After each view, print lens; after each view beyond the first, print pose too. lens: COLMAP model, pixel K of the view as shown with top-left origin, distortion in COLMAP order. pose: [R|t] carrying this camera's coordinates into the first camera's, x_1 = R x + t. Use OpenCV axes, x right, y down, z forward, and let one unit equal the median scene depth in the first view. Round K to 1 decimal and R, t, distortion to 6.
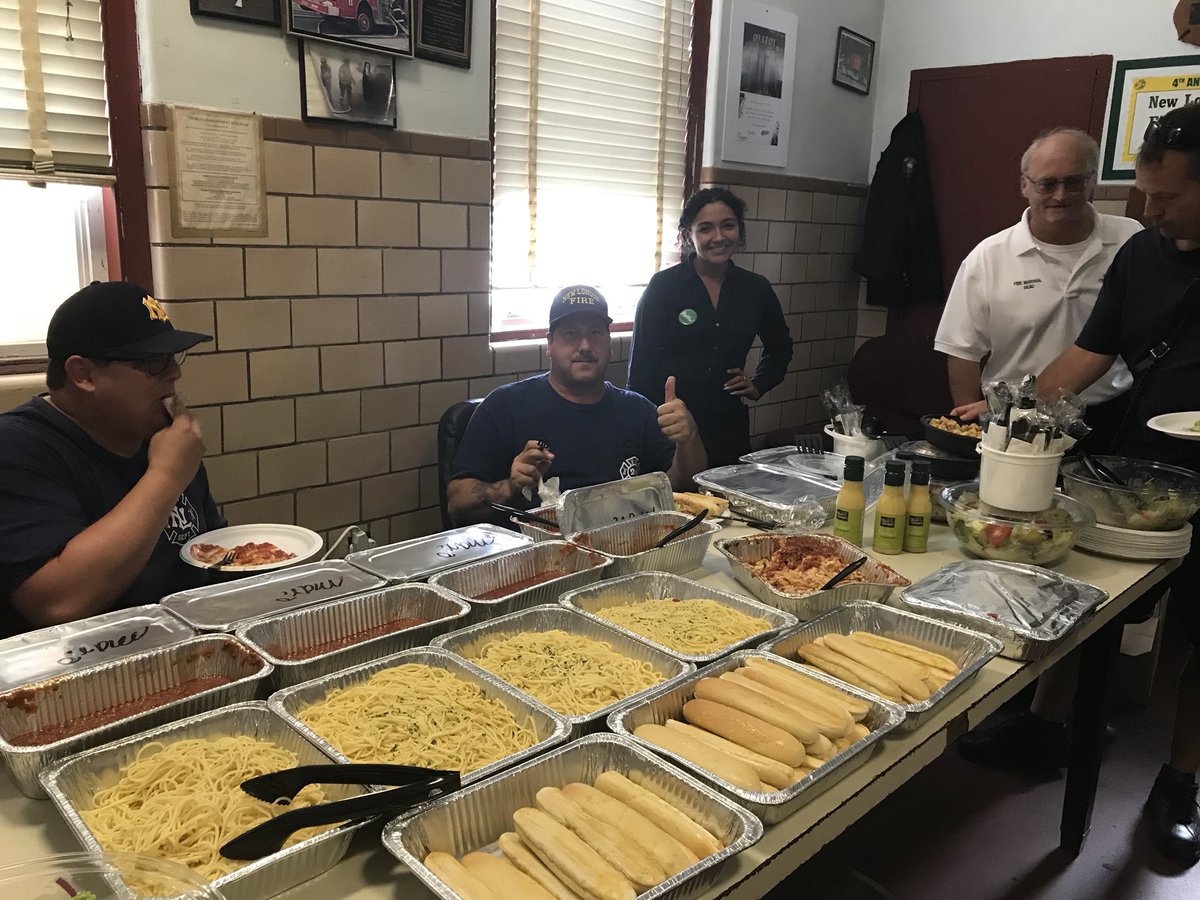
lens RADIAL K [[979.6, 0, 608.8], [0, 979.6, 462.6], [0, 0, 1]] dist [0.033581, -0.028602]
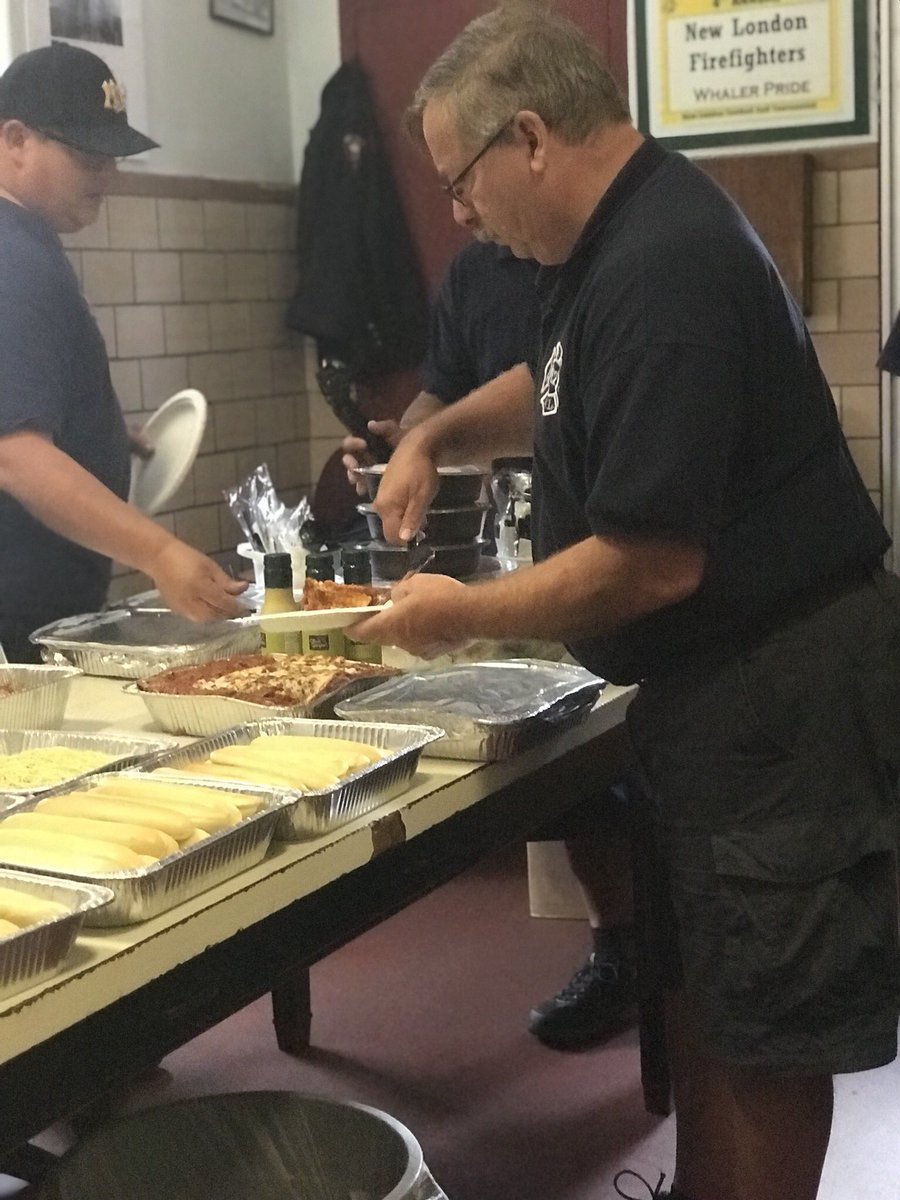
lens RADIAL K [[1961.0, 0, 445.6], [0, 1961.0, 599.8], [0, 0, 1]] dist [0.090665, 0.000000]
pose [[0.955763, -0.113720, 0.271266, -0.000143], [0.135584, 0.988748, -0.063206, 0.107226], [-0.261026, 0.097189, 0.960427, -0.283343]]
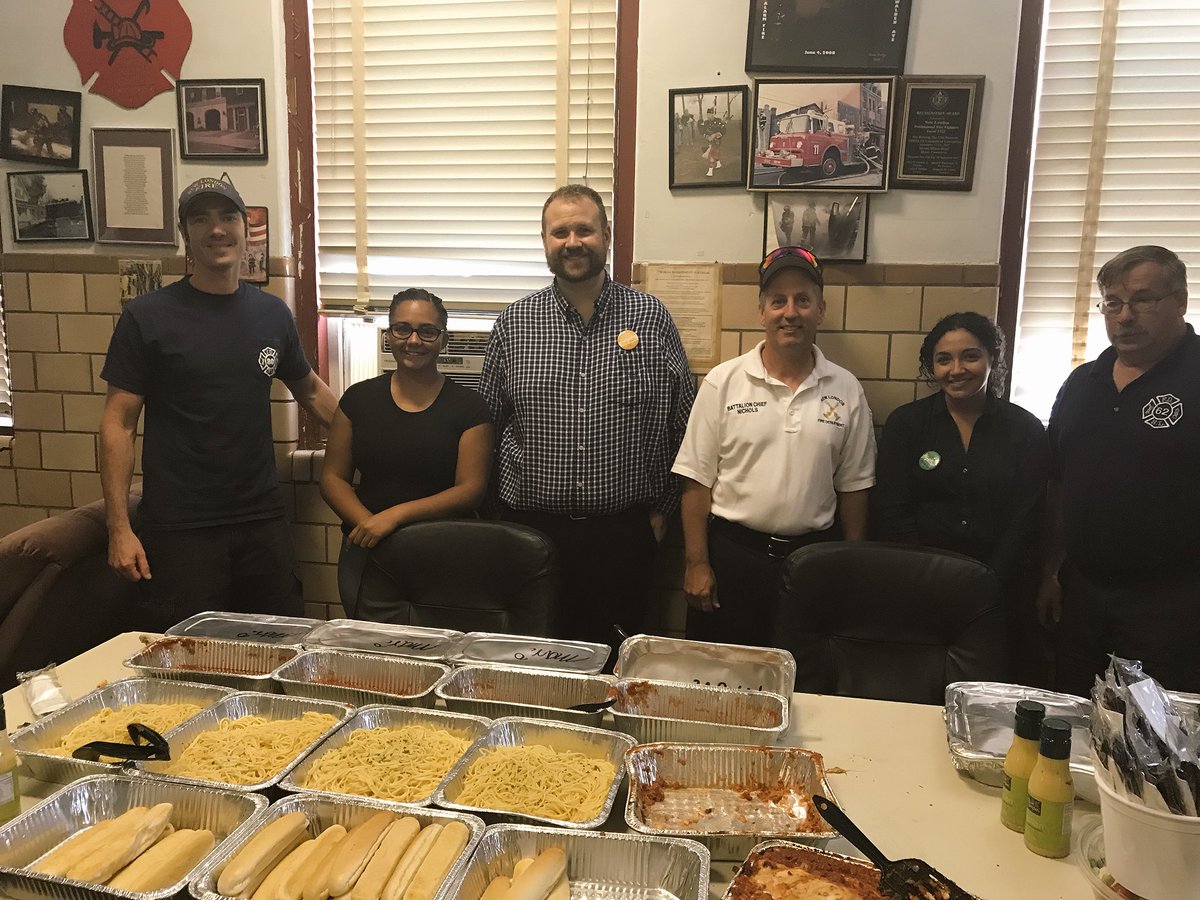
lens RADIAL K [[979.6, 0, 600.0], [0, 979.6, 450.9], [0, 0, 1]] dist [0.033581, -0.028602]
pose [[0.552443, 0.075801, -0.830097, 0.527069], [-0.195425, 0.979879, -0.040580, -0.067502], [0.810318, 0.184640, 0.556140, 0.298764]]
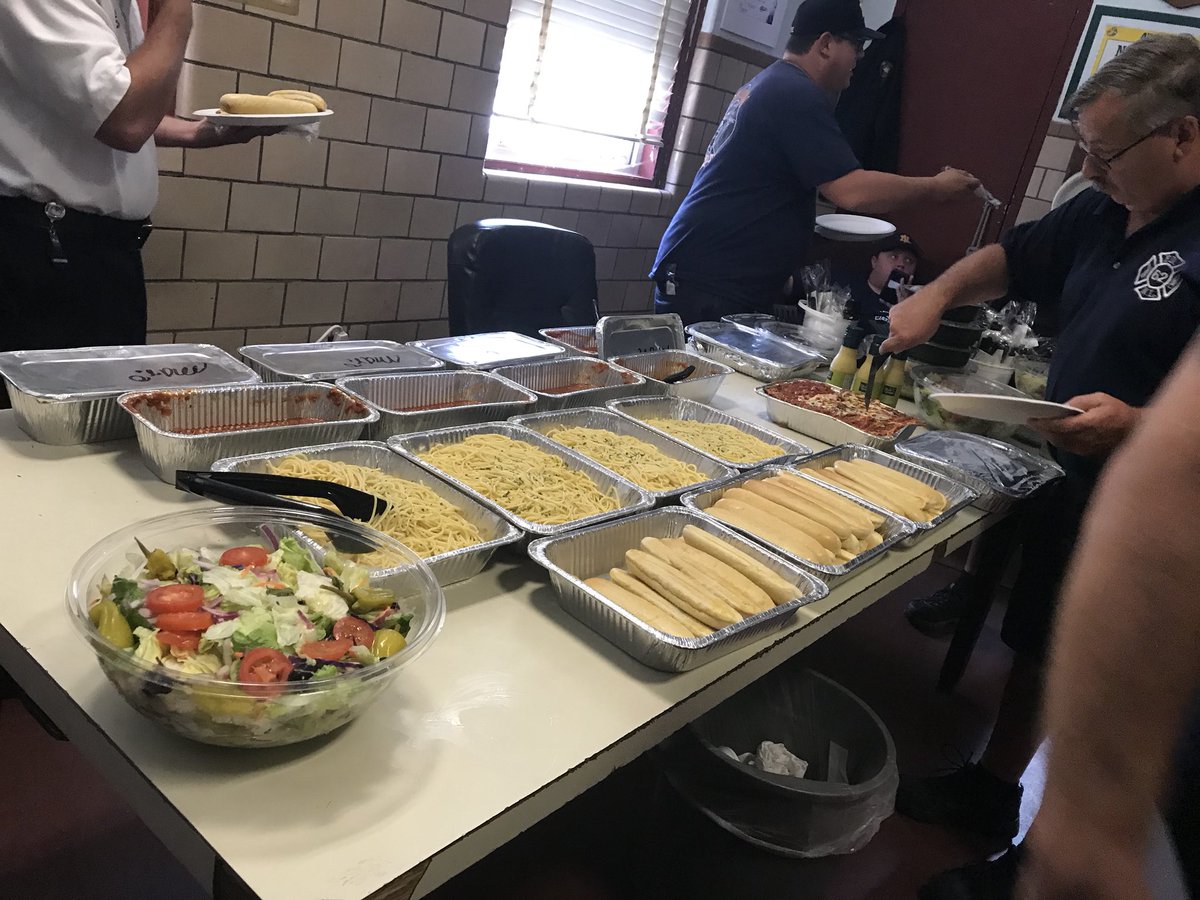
lens RADIAL K [[979.6, 0, 609.2], [0, 979.6, 446.6], [0, 0, 1]] dist [0.033581, -0.028602]
pose [[0.981027, 0.137213, 0.136966, -0.120924], [-0.151907, 0.982983, 0.103287, 0.045379], [-0.120463, -0.122134, 0.985176, -0.060657]]
